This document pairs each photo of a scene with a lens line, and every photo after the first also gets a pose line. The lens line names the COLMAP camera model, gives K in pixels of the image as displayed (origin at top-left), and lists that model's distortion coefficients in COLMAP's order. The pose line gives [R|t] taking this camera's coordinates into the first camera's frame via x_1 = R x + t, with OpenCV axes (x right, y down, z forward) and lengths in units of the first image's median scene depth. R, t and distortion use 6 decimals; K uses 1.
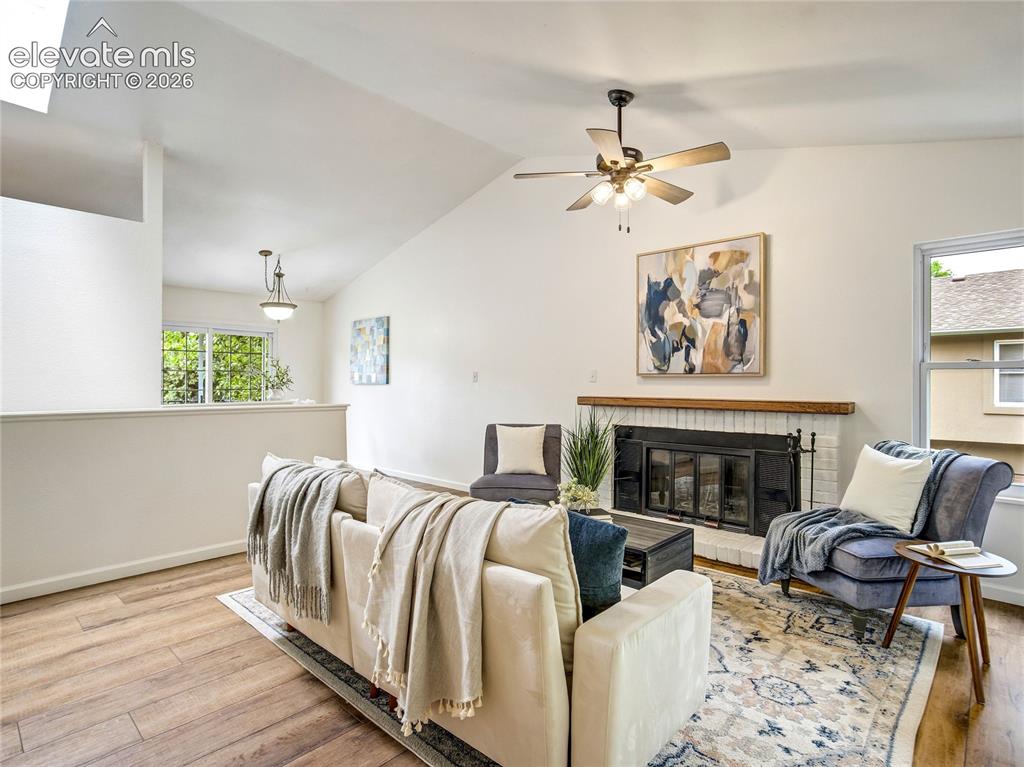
lens RADIAL K [[536.5, 0, 508.5], [0, 536.5, 379.9], [0, 0, 1]] dist [-0.038035, 0.003242]
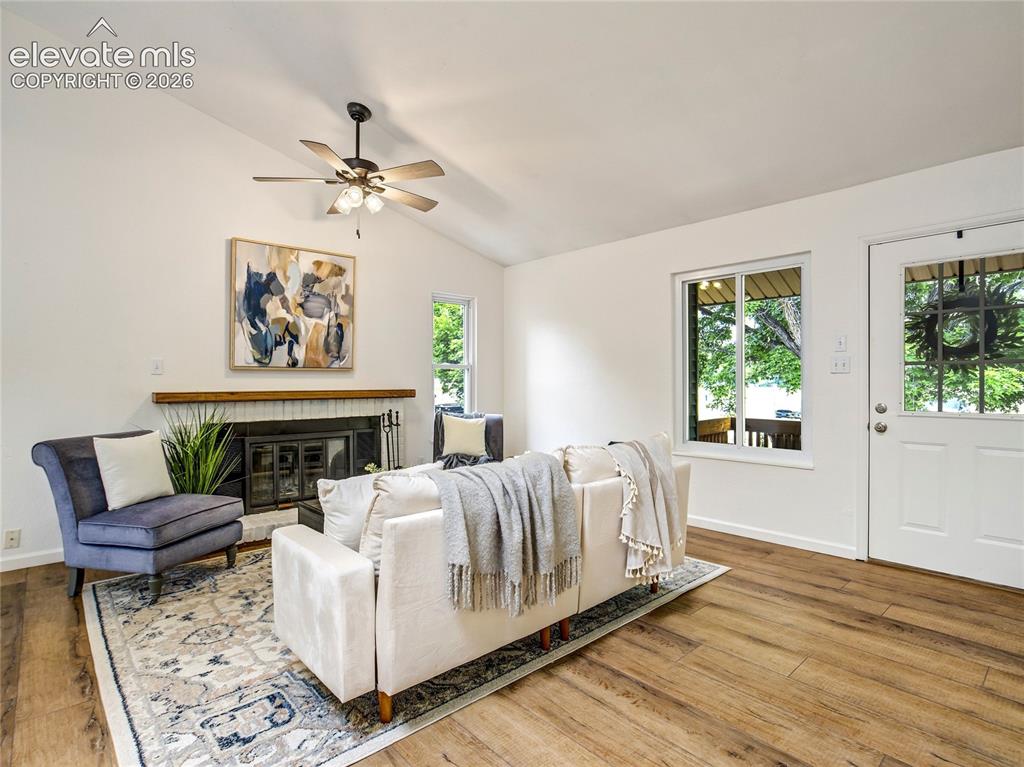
lens RADIAL K [[536.5, 0, 507.6], [0, 536.5, 384.6], [0, 0, 1]] dist [-0.038035, 0.003242]
pose [[0.084625, -0.016736, 0.996272, -0.689428], [-0.006635, 0.999827, 0.017360, 0.001243], [-0.996391, -0.008080, 0.084499, 0.485437]]
